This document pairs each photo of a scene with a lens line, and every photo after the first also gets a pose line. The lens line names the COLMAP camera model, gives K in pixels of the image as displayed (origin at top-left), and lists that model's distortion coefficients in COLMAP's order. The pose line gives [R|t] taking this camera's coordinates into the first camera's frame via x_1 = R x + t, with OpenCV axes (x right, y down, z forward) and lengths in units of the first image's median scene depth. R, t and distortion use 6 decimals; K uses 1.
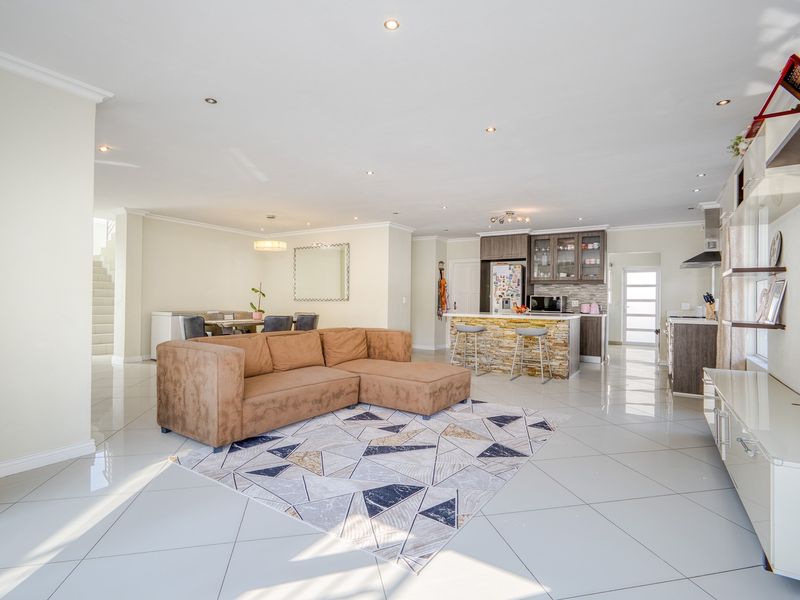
lens RADIAL K [[414.3, 0, 400.3], [0, 414.3, 305.2], [0, 0, 1]] dist [0.000376, -0.000086]
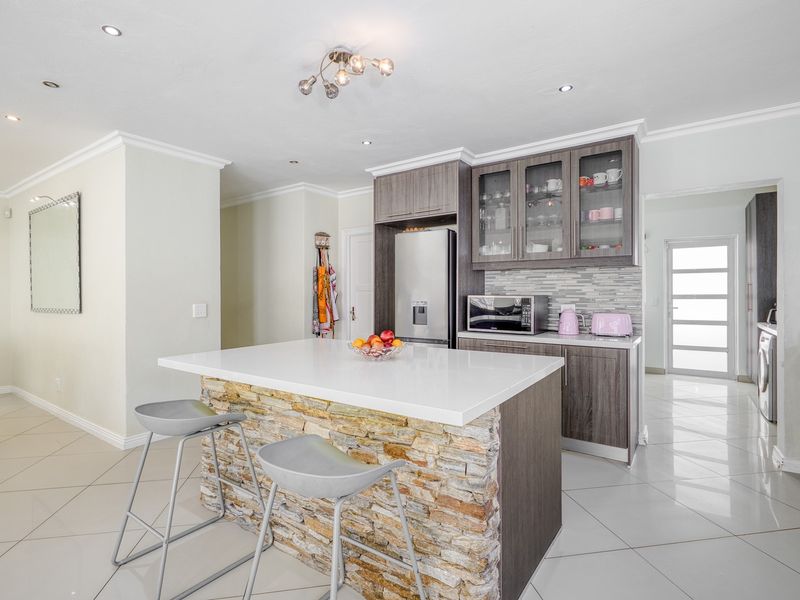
lens RADIAL K [[408.1, 0, 400.0], [0, 408.1, 300.0], [0, 0, 1]] dist [0.003307, 0.000218]
pose [[0.998270, -0.016889, -0.056320, 0.271032], [0.017161, 0.999843, 0.004364, -0.022059], [0.056237, -0.005323, 0.998403, 0.559114]]
